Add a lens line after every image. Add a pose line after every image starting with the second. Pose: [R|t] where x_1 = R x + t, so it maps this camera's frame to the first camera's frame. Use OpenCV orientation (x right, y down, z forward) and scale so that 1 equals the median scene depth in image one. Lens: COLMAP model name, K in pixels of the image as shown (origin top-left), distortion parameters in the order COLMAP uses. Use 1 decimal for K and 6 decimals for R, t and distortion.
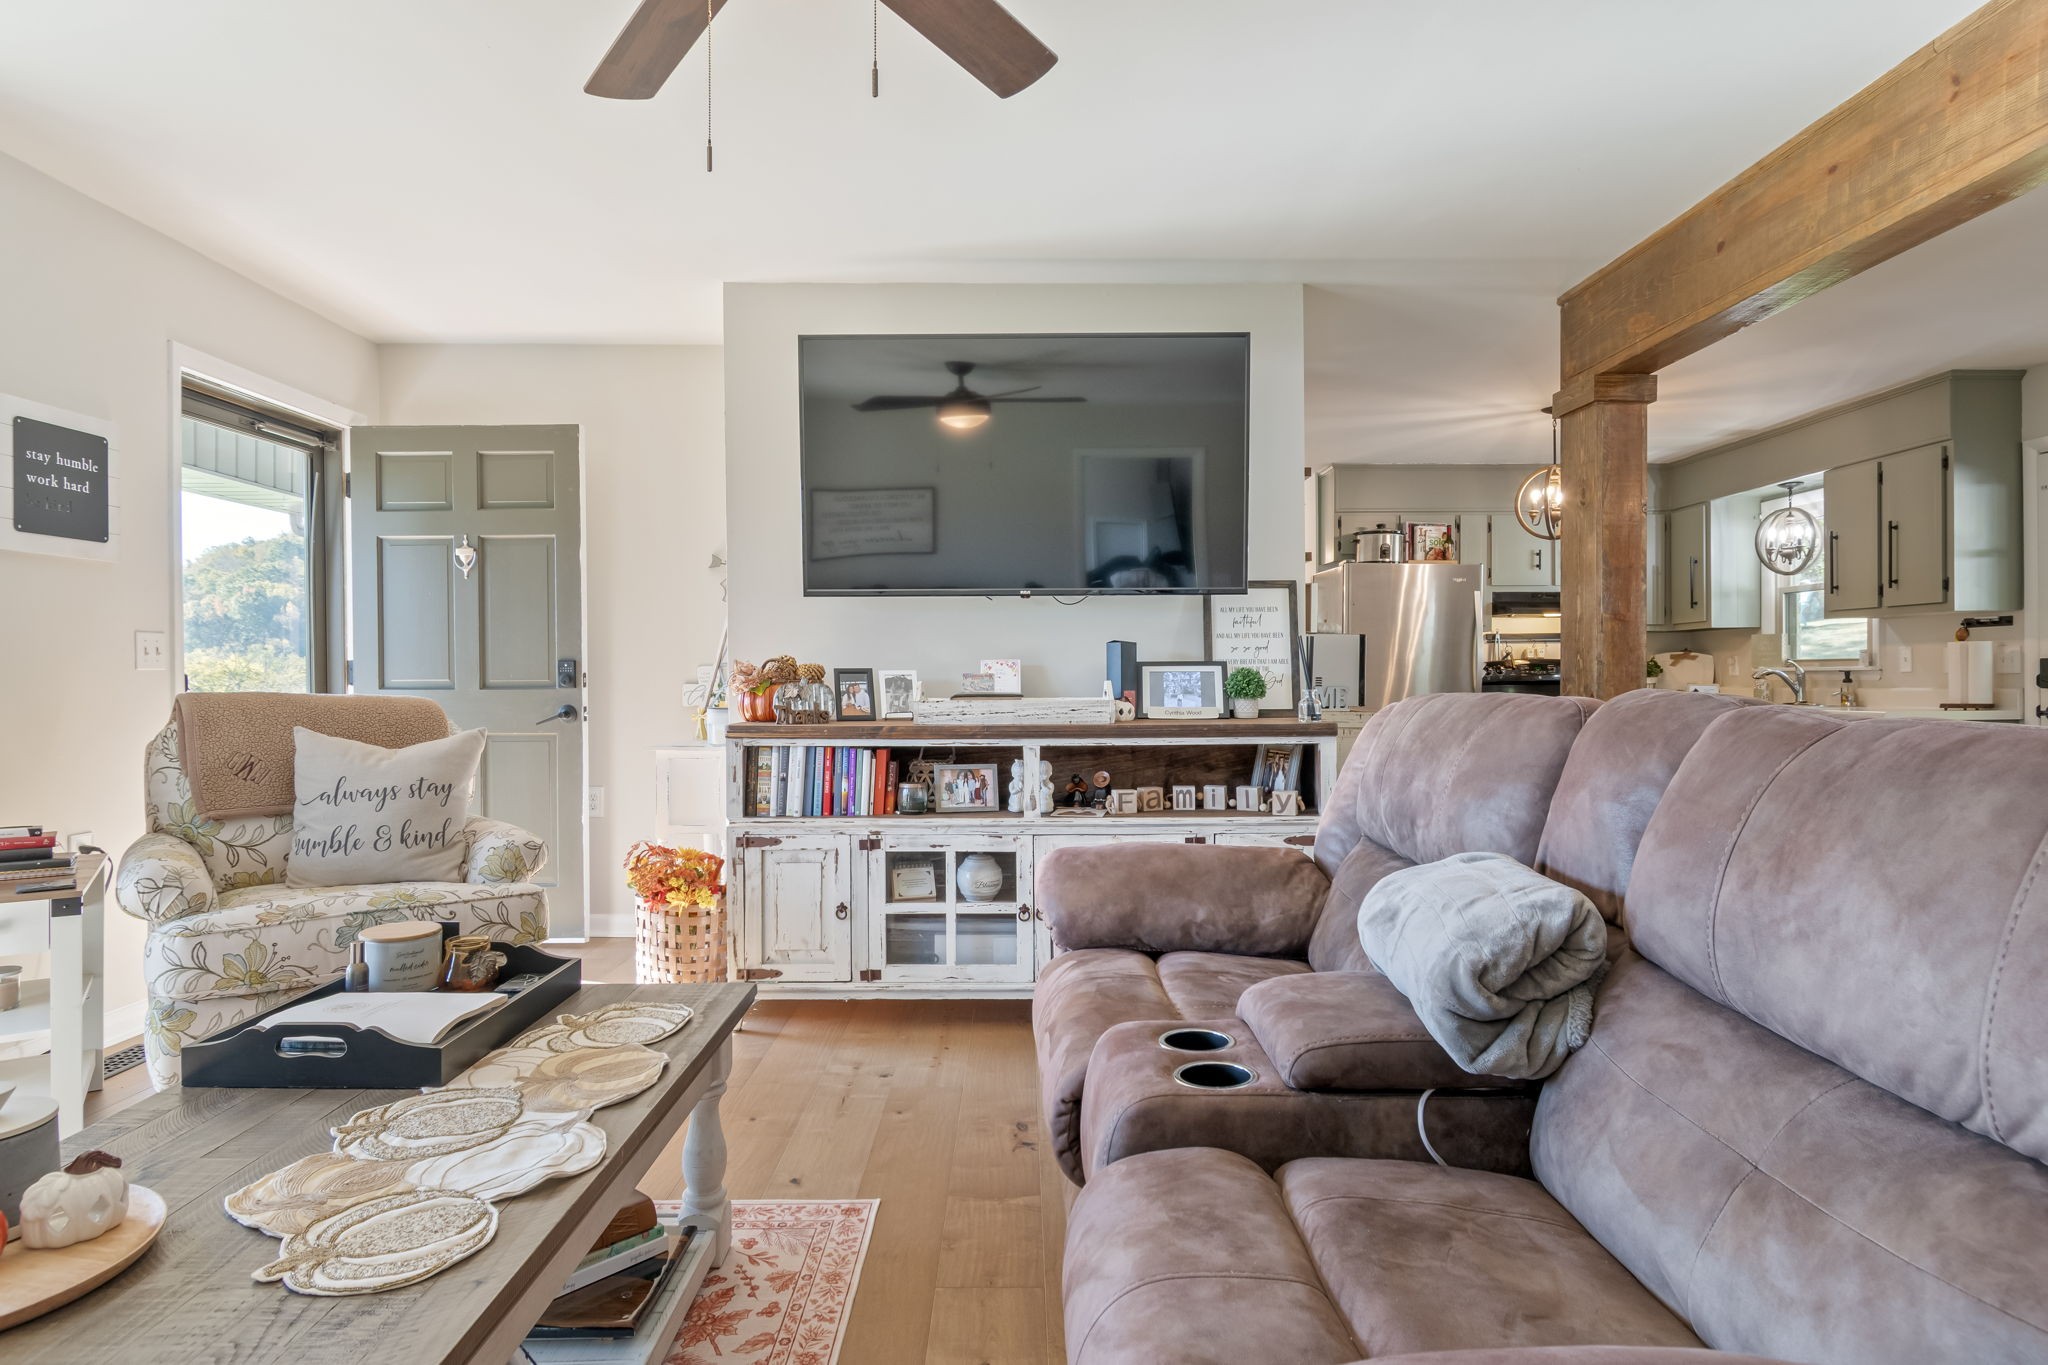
lens RADIAL K [[1084.5, 0, 1036.4], [0, 1084.5, 681.4], [0, 0, 1]] dist [-0.002434, -0.003023]
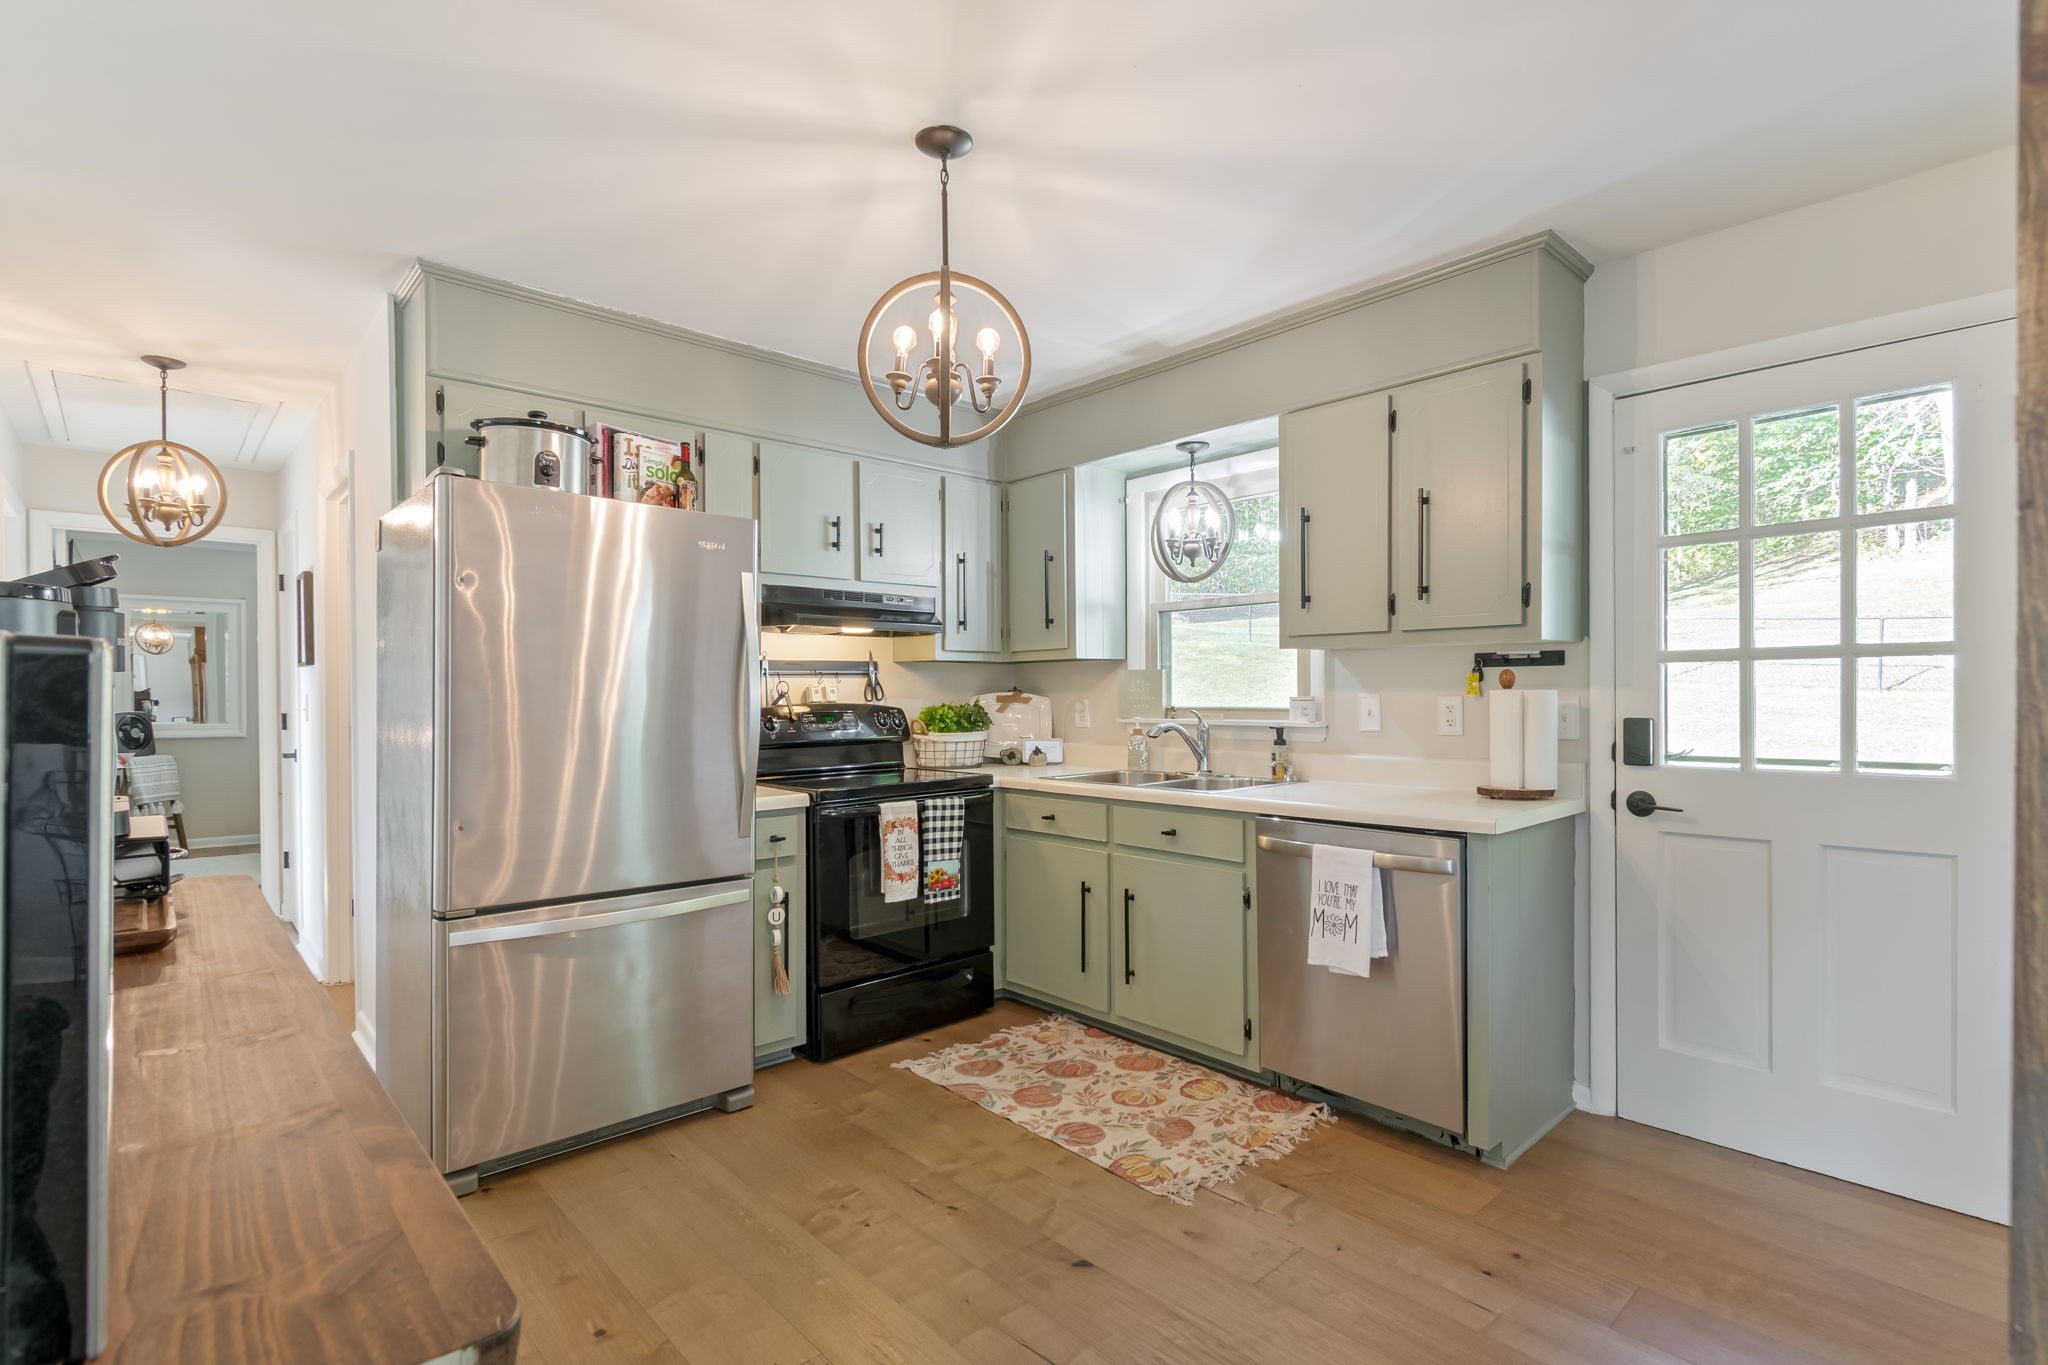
lens RADIAL K [[954.0, 0, 1025.3], [0, 954.0, 698.3], [0, 0, 1]] dist [0.004065, 0.000104]
pose [[0.739991, -0.002918, 0.672610, 0.203439], [0.004971, 0.999987, -0.001131, -0.024242], [-0.672598, 0.004180, 0.739996, 0.579786]]
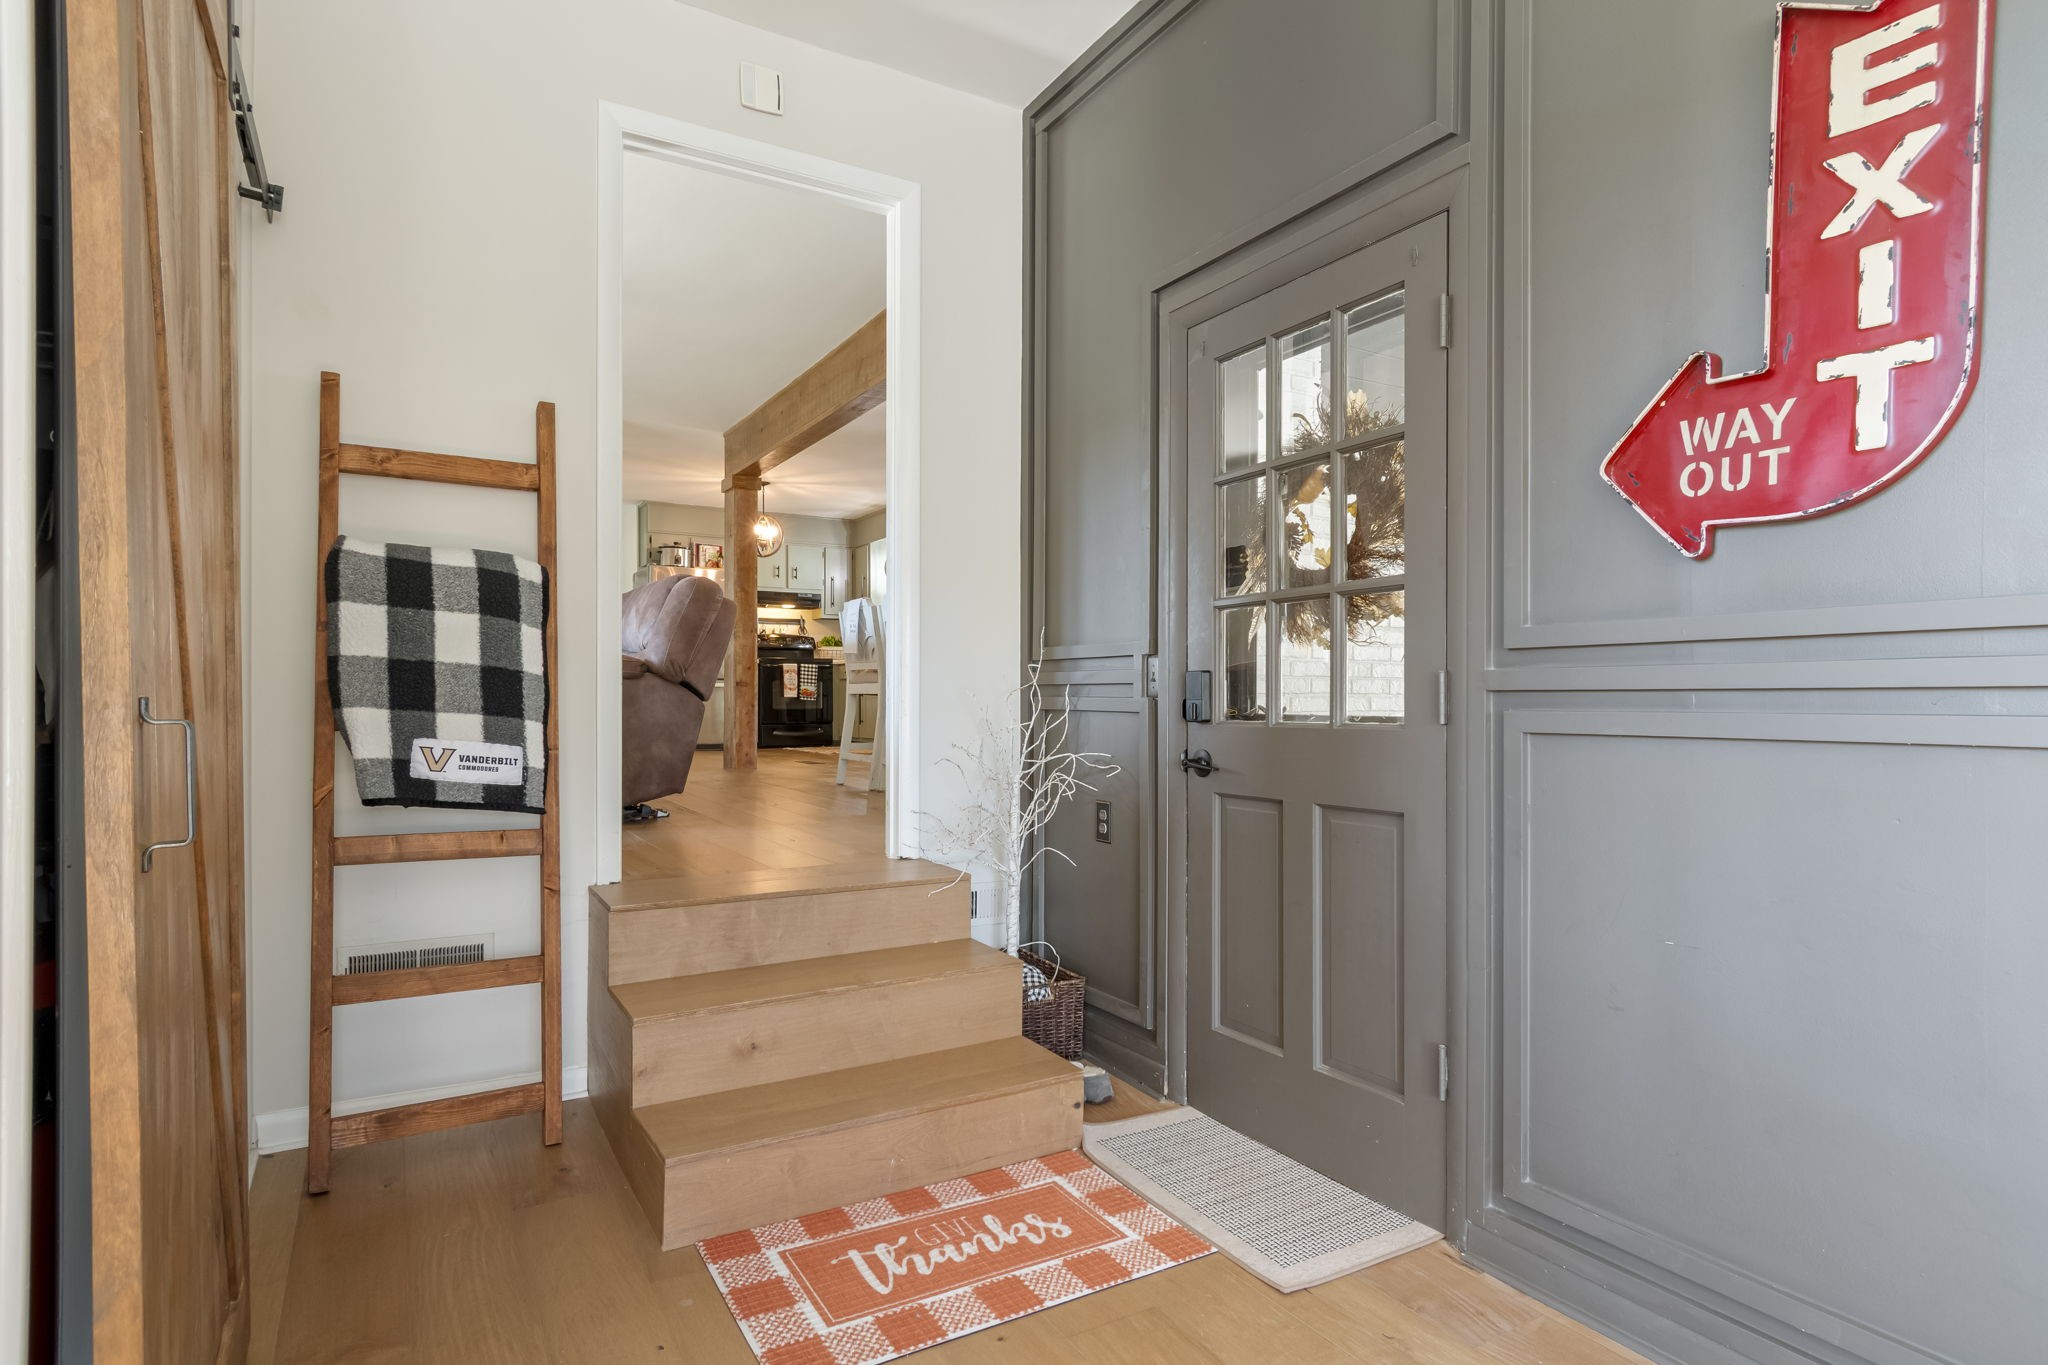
lens RADIAL K [[1084.5, 0, 1025.9], [0, 1084.5, 690.8], [0, 0, 1]] dist [-0.002434, -0.003023]
pose [[0.864833, 0.005320, 0.502032, -0.028569], [0.001522, 0.999911, -0.013218, 0.091040], [-0.502058, 0.012196, 0.864748, -0.604945]]
